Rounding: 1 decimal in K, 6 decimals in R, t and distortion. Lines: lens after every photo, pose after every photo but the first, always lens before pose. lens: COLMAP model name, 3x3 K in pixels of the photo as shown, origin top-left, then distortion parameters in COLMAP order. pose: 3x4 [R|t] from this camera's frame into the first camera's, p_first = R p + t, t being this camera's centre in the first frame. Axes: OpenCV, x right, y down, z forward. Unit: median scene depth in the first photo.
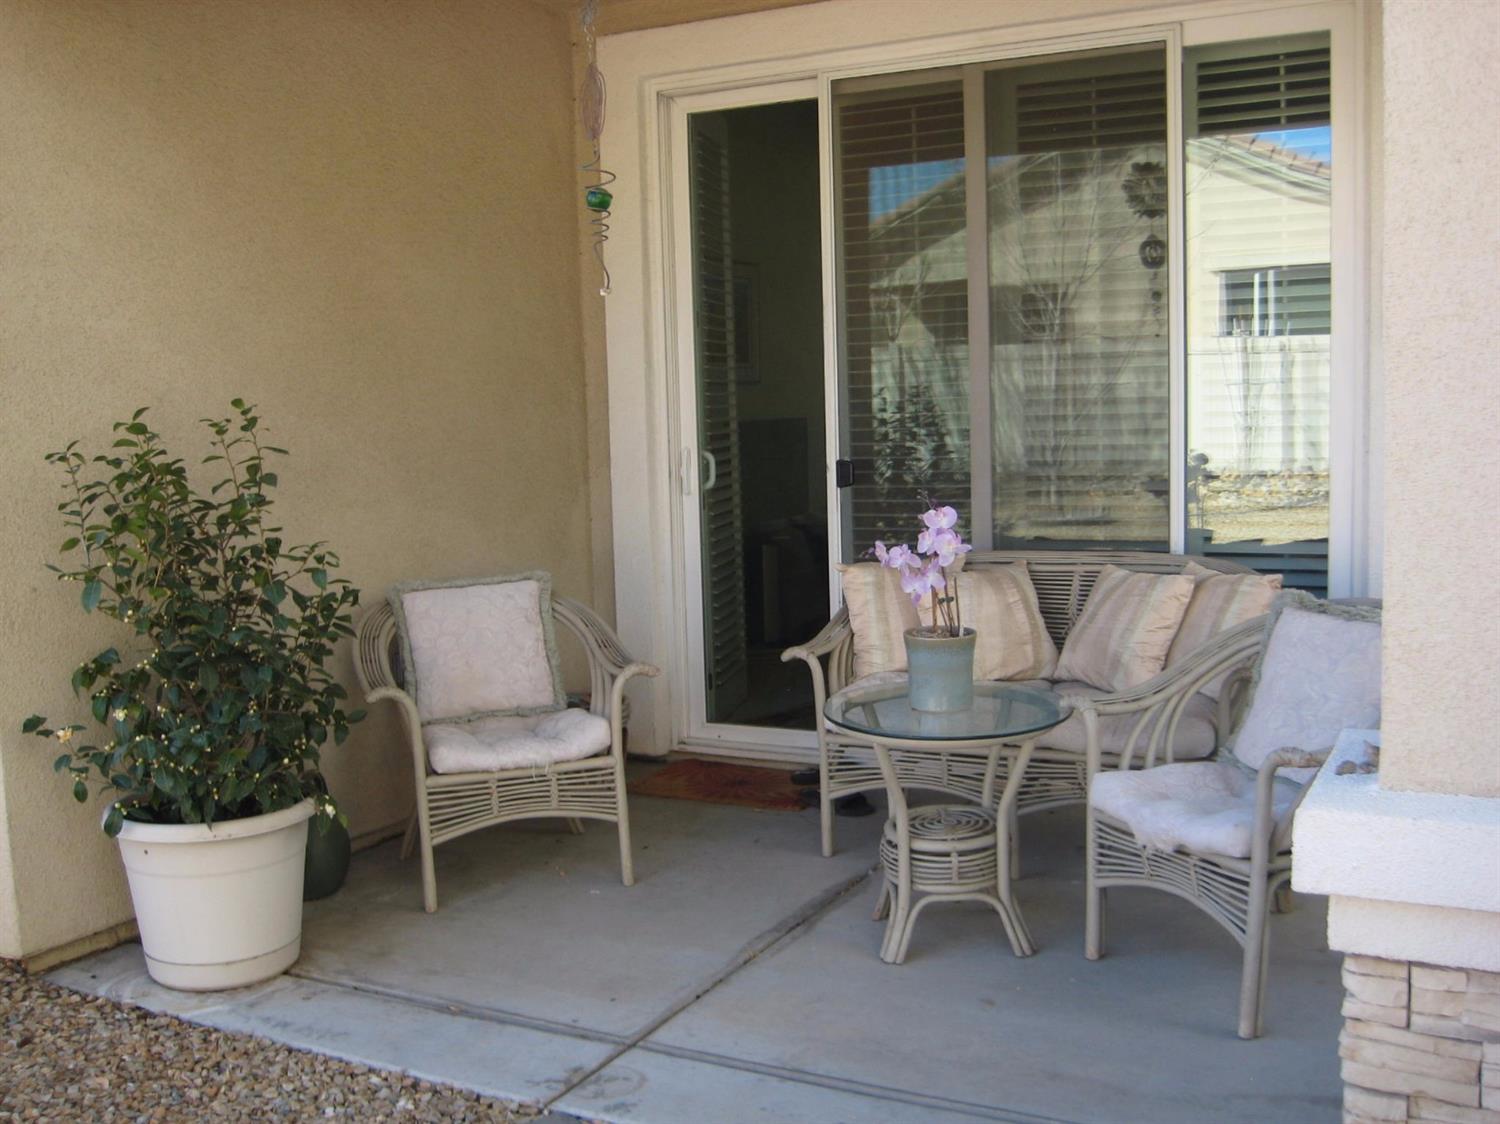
lens RADIAL K [[1563.6, 0, 750.0], [0, 1563.6, 562.0], [0, 0, 1]] dist [-0.161444, 0.210526]
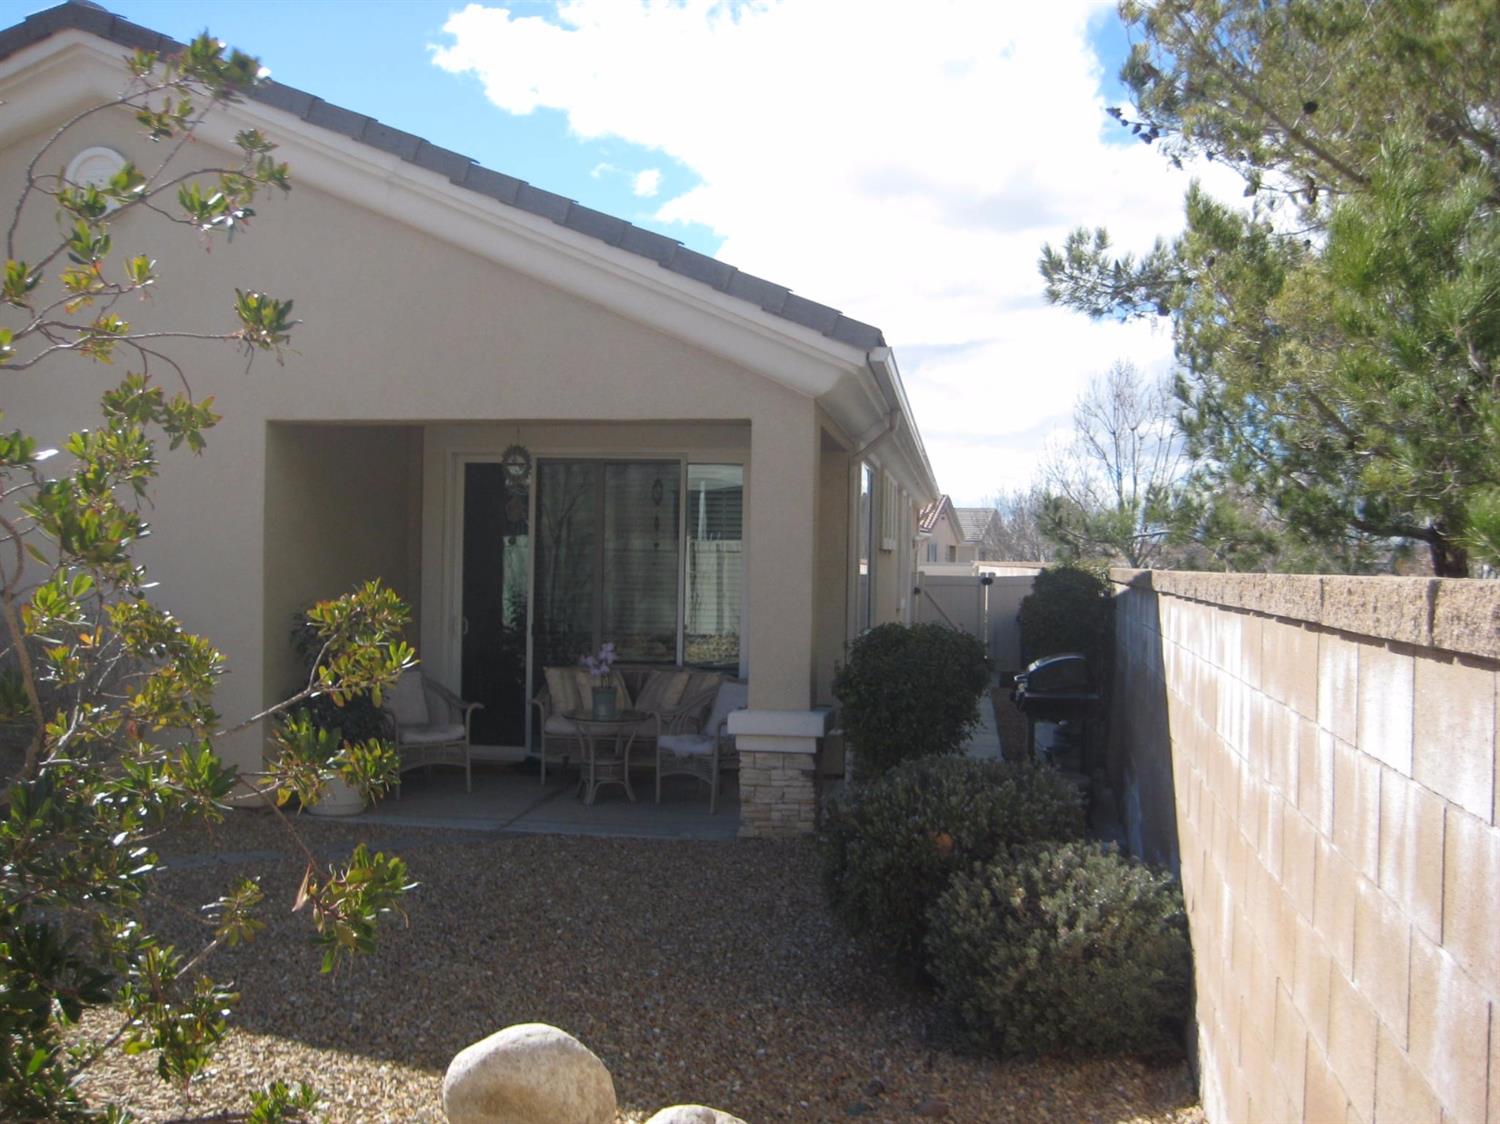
lens RADIAL K [[1563.6, 0, 750.0], [0, 1563.6, 562.0], [0, 0, 1]] dist [-0.161444, 0.210526]
pose [[0.935914, 0.042845, 0.349612, -0.620529], [-0.007193, 0.994692, -0.102644, 0.105677], [-0.352154, 0.093551, 0.931255, -1.714265]]
